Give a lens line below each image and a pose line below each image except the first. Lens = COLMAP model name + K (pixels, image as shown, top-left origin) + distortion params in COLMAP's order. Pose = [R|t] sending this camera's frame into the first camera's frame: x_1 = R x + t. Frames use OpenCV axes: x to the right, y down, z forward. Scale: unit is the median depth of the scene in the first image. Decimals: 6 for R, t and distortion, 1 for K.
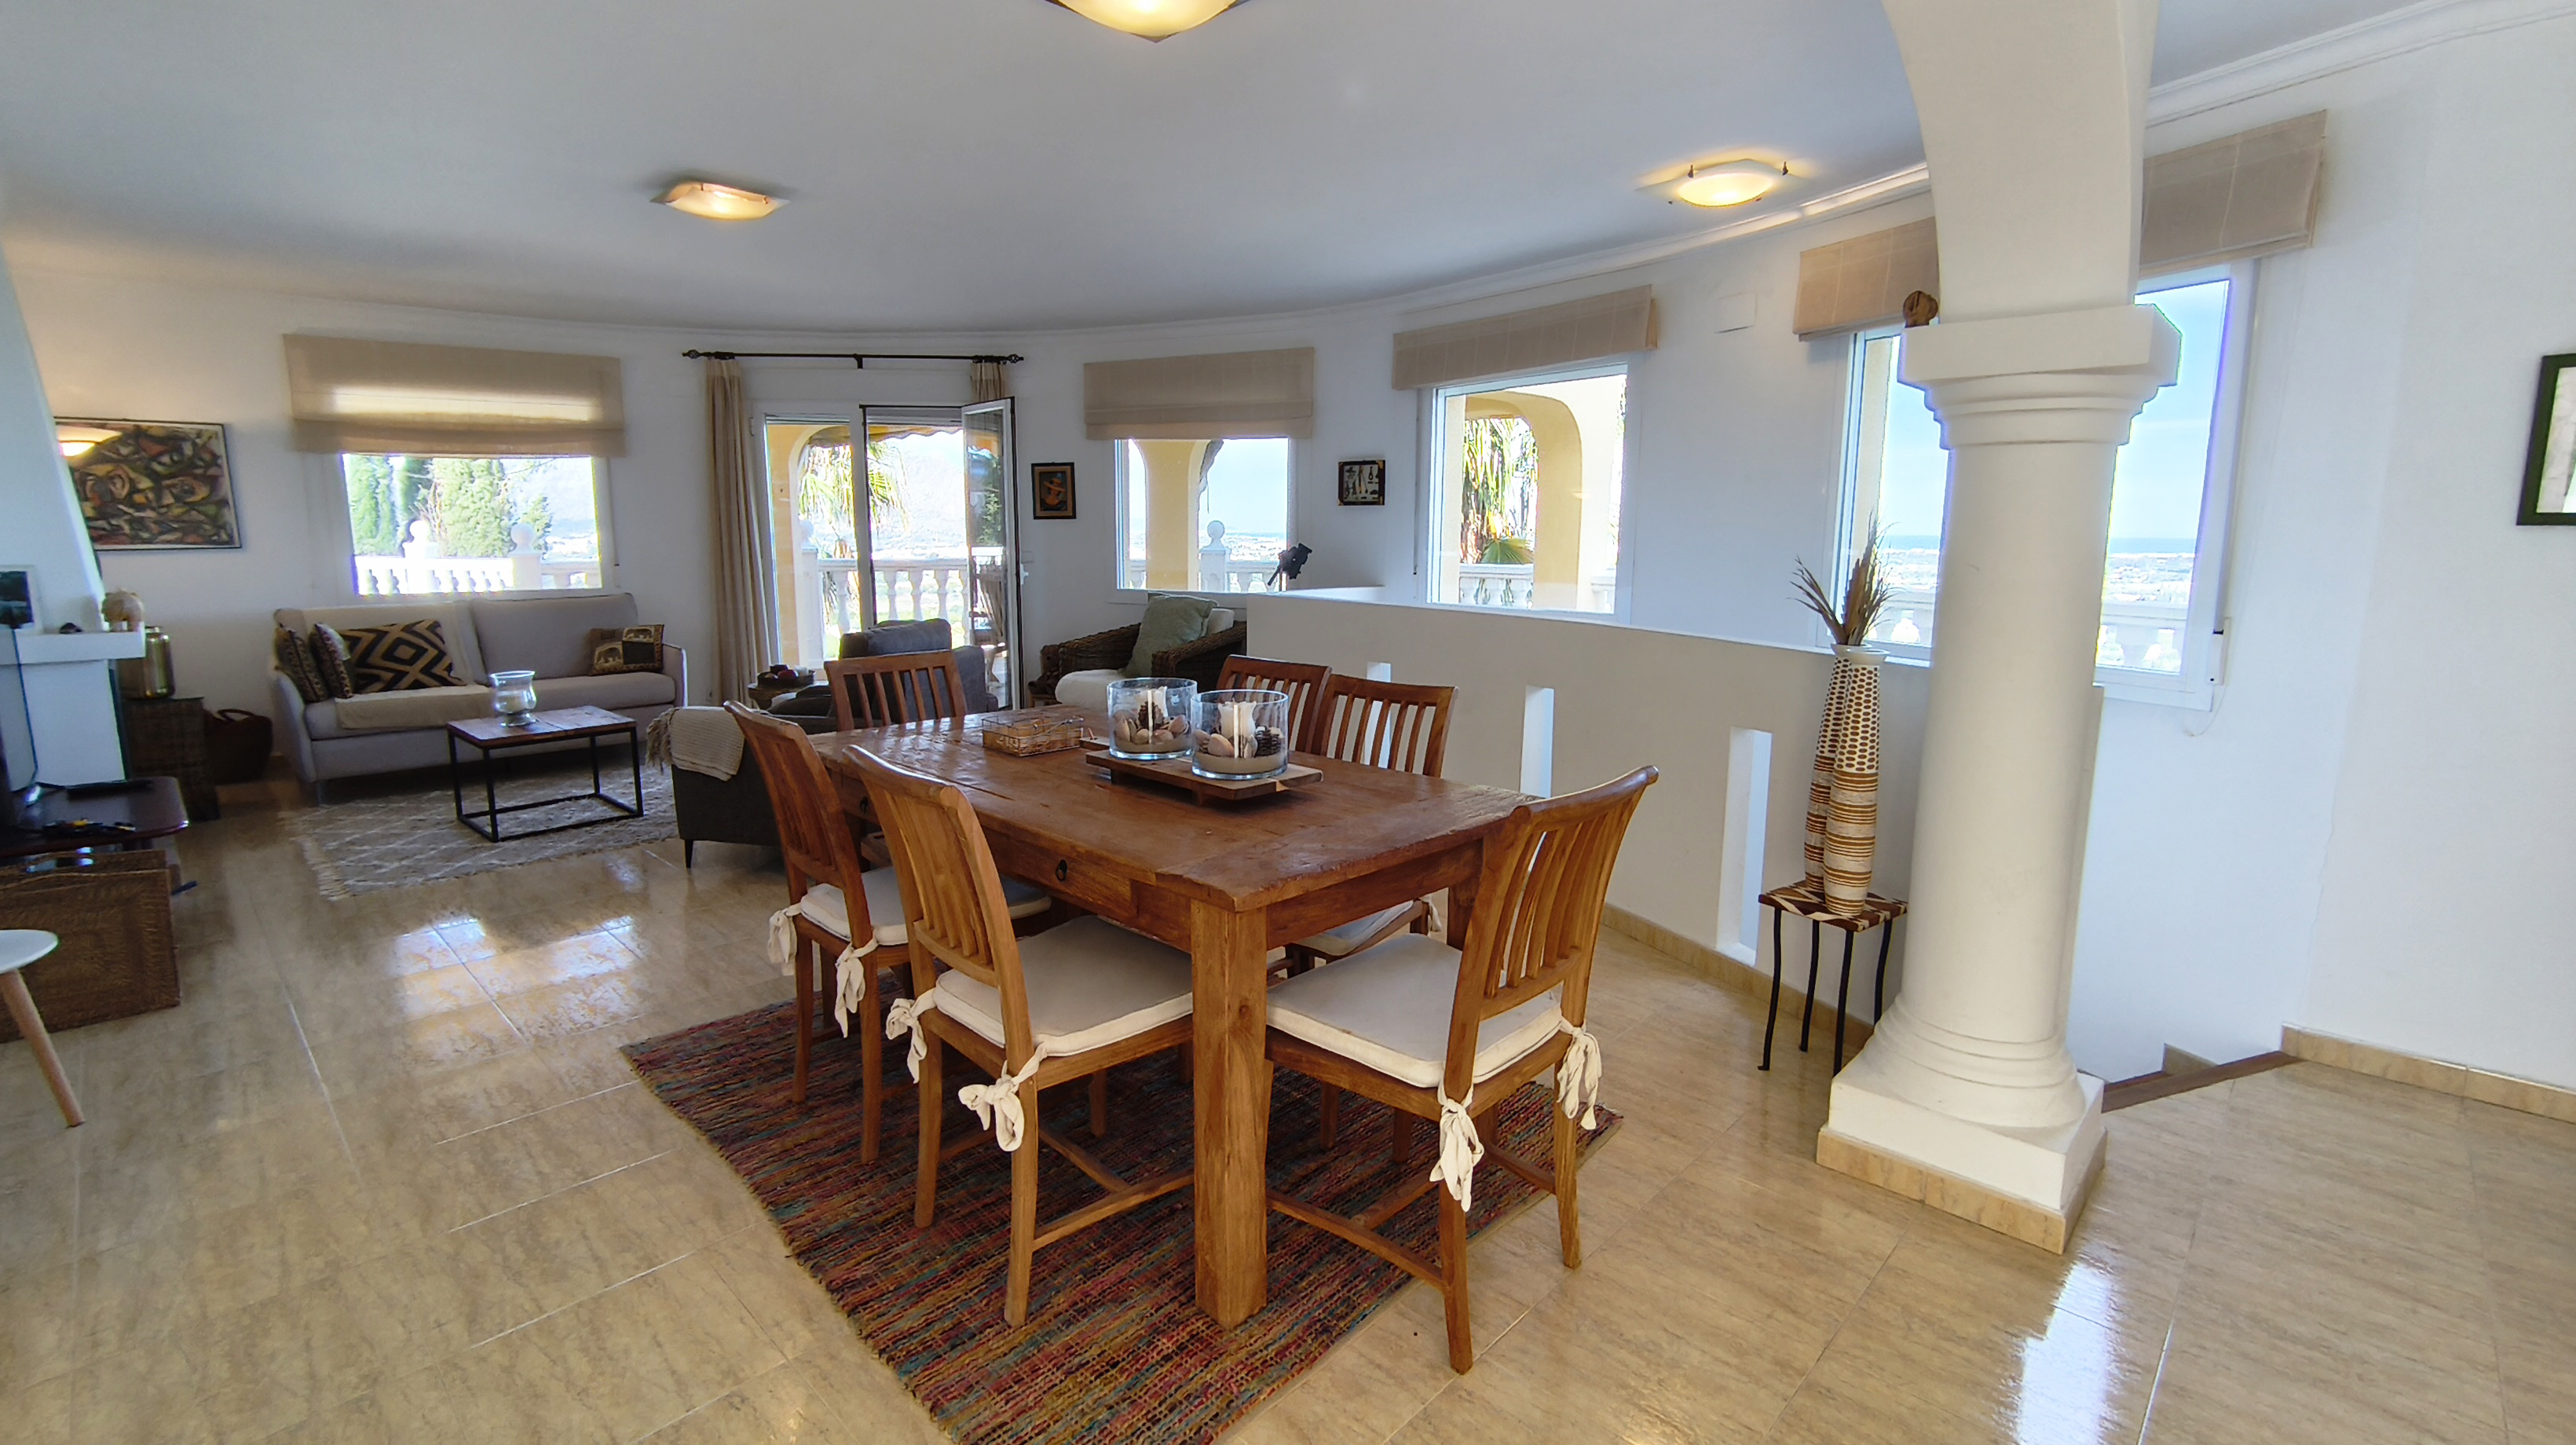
lens RADIAL K [[1085.4, 0, 1298.1], [0, 1085.4, 738.2], [0, 0, 1]] dist [0.009521, 0.000124]
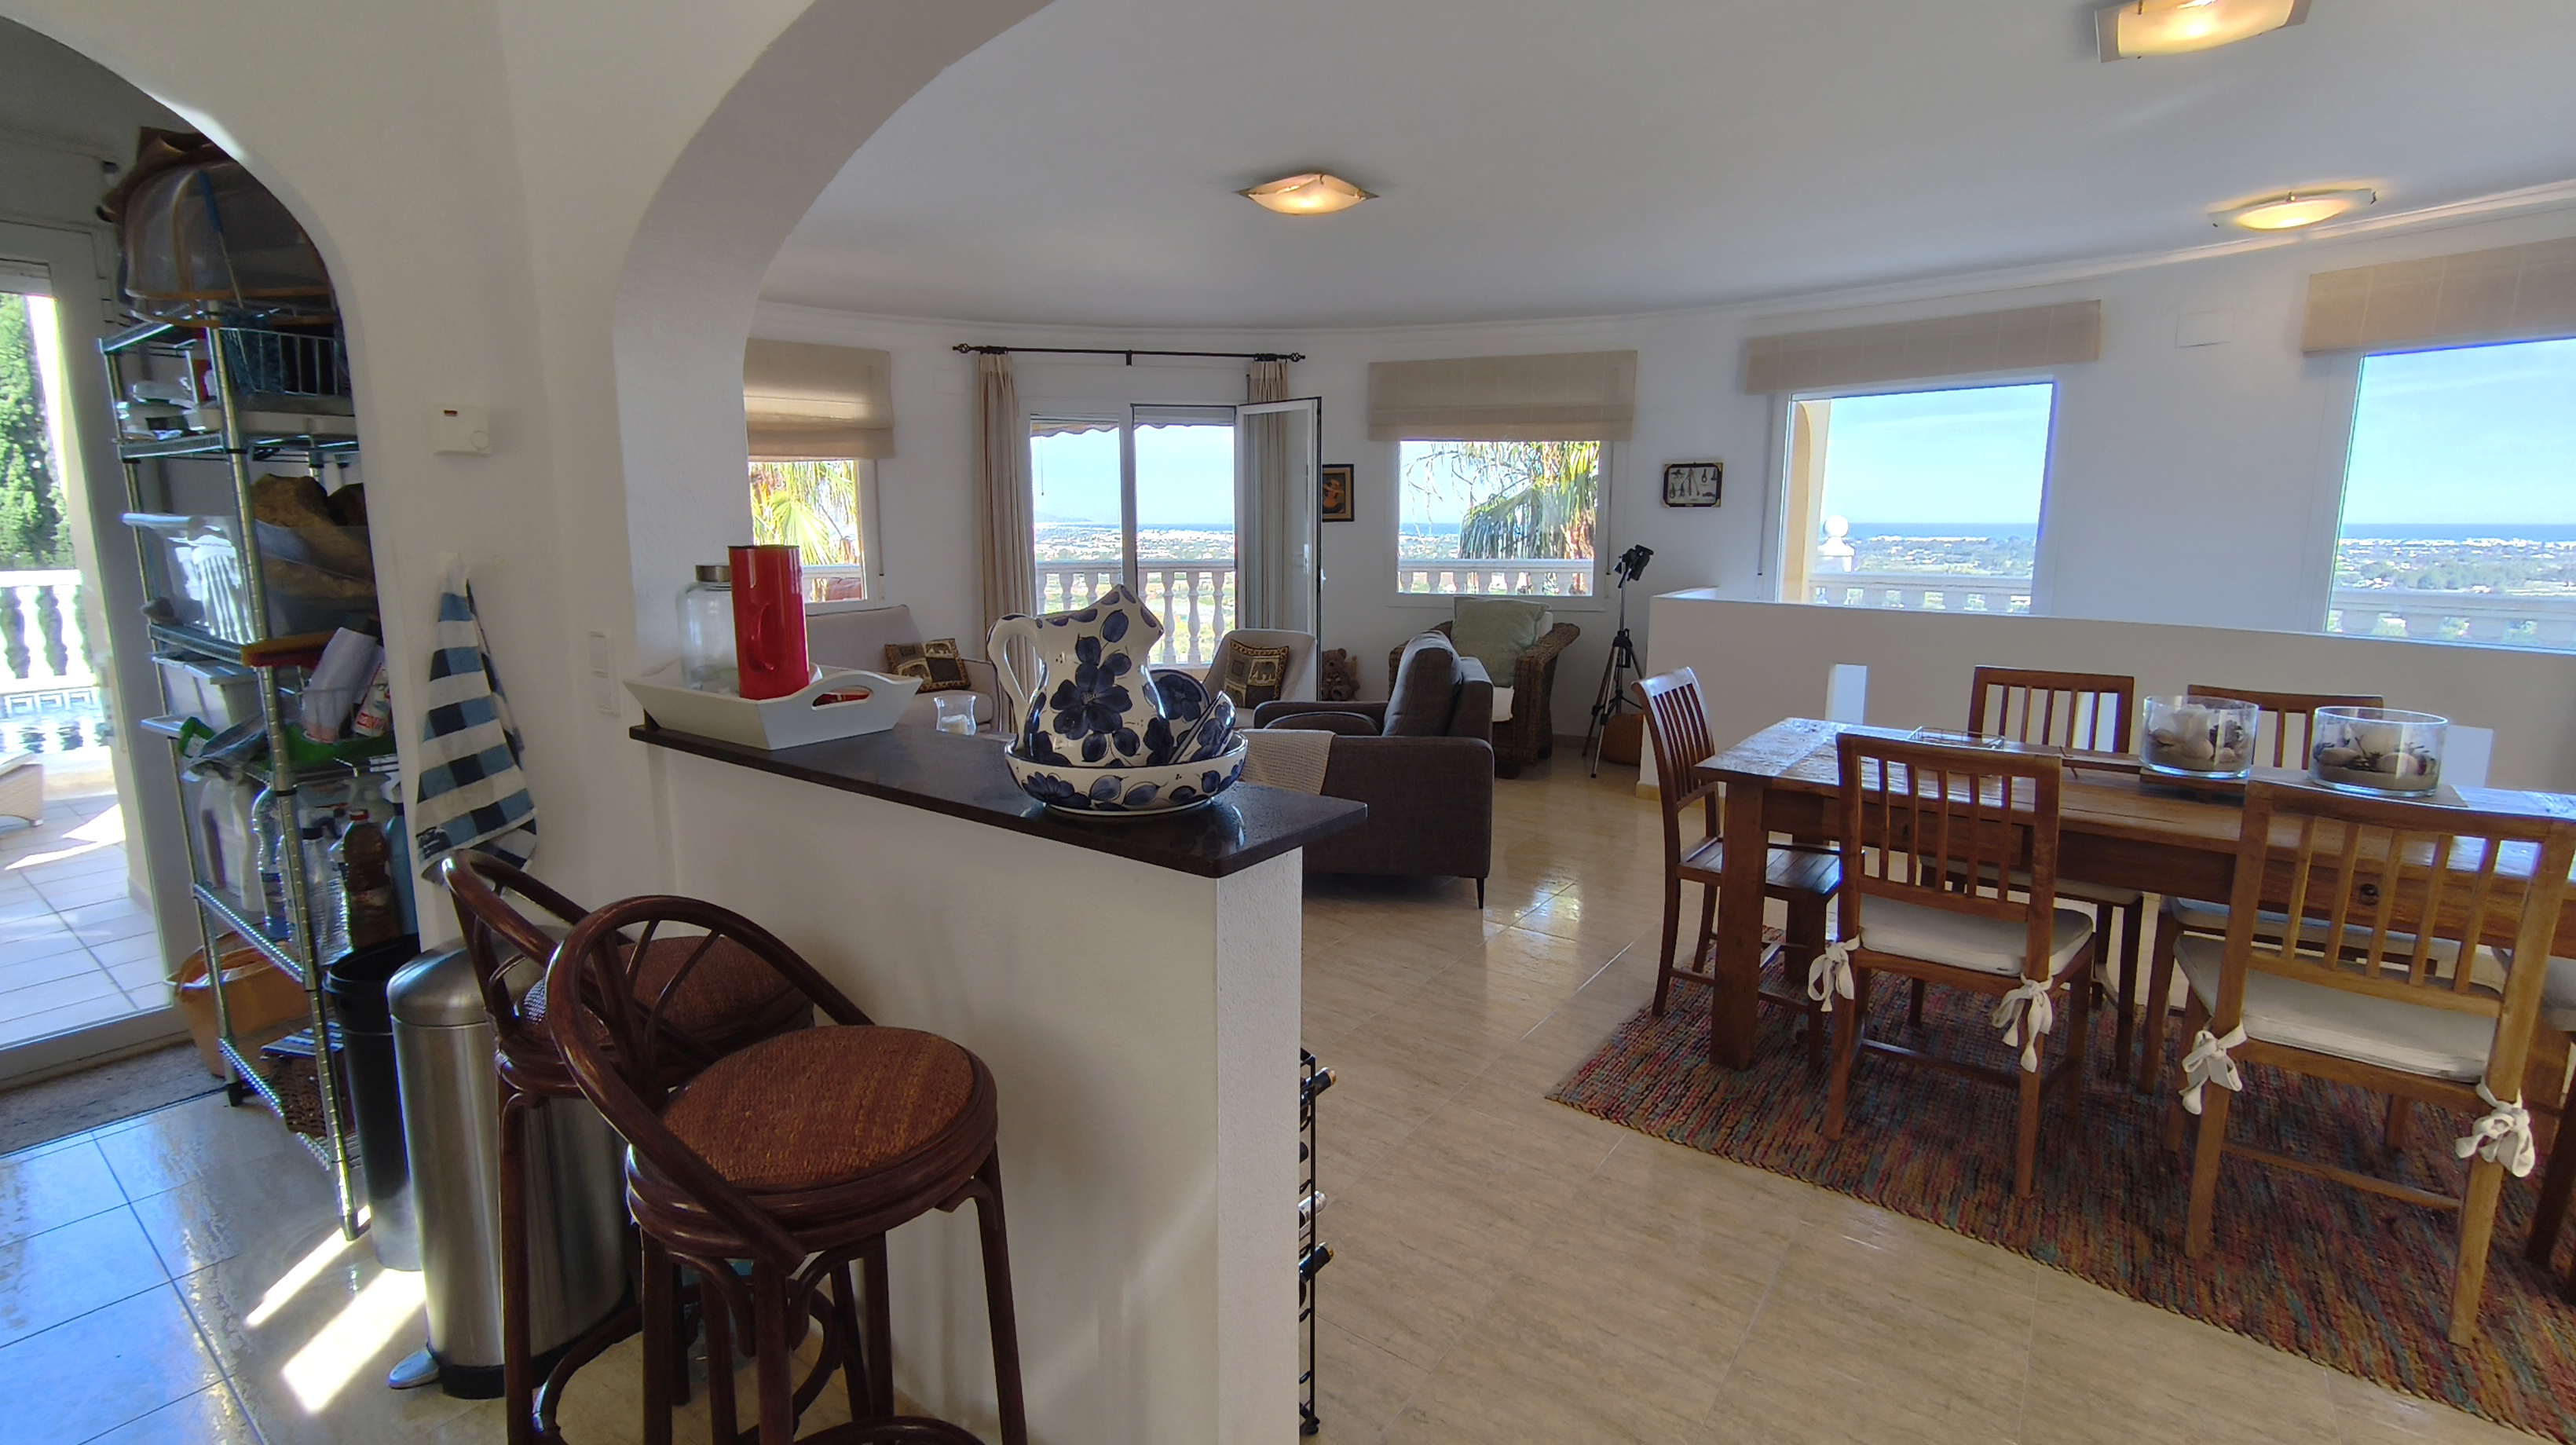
lens RADIAL K [[1115.3, 0, 1284.1], [0, 1115.3, 692.6], [0, 0, 1]] dist [-0.001488, -0.000112]
pose [[0.991513, -0.023874, 0.127799, -0.412811], [0.029366, 0.998717, -0.041266, -0.011316], [-0.126649, 0.044669, 0.990941, 0.033673]]
